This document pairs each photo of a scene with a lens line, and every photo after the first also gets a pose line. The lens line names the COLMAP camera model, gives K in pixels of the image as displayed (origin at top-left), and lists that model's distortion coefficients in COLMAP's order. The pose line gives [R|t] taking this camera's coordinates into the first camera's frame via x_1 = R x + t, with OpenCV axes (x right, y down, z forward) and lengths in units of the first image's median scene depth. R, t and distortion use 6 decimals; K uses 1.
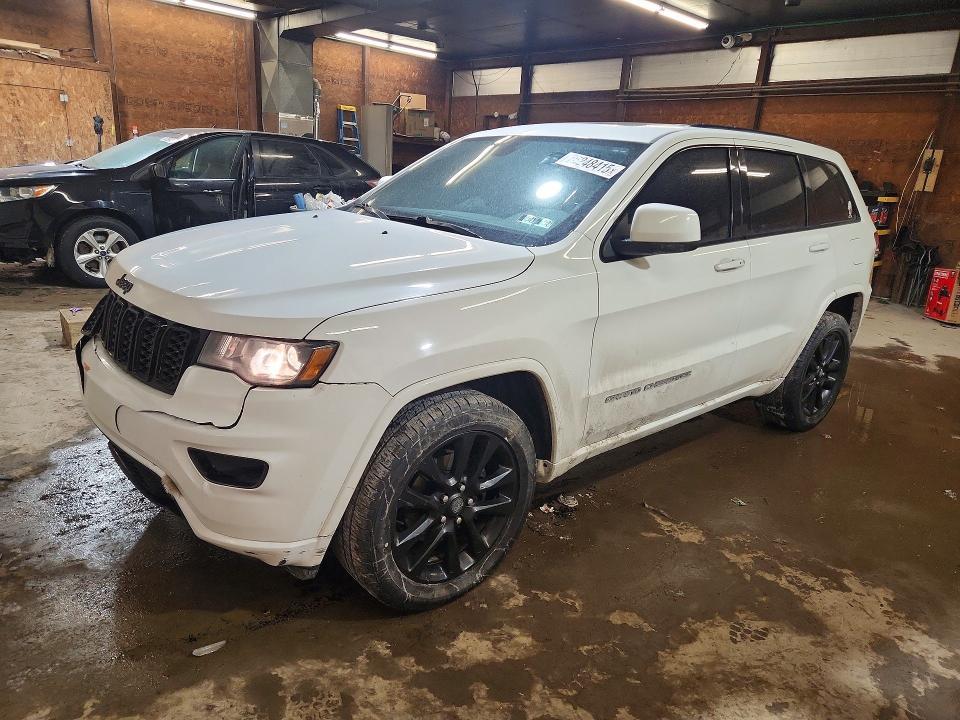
lens RADIAL K [[679.0, 0, 480.0], [0, 679.0, 360.0], [0, 0, 1]] dist [0.044570, -0.000042]
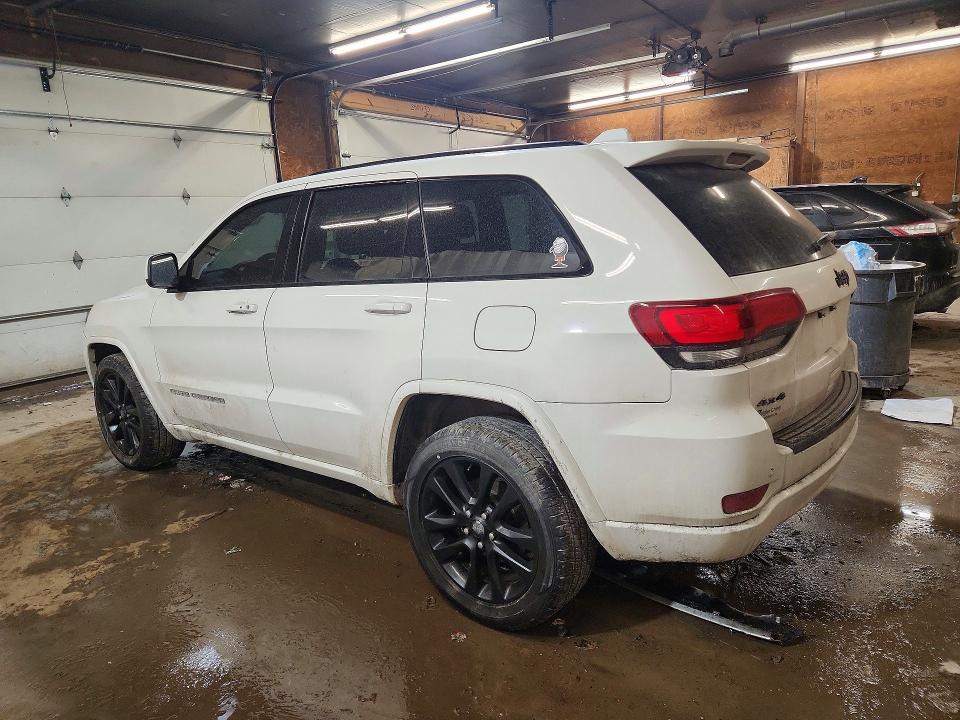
lens RADIAL K [[678.7, 0, 480.0], [0, 678.7, 360.0], [0, 0, 1]] dist [0.000879, 0.000543]
pose [[0.128802, 0.121209, -0.984235, 1.546508], [-0.211355, 0.973053, 0.092173, -0.250851], [0.968885, 0.196151, 0.150950, 1.327342]]
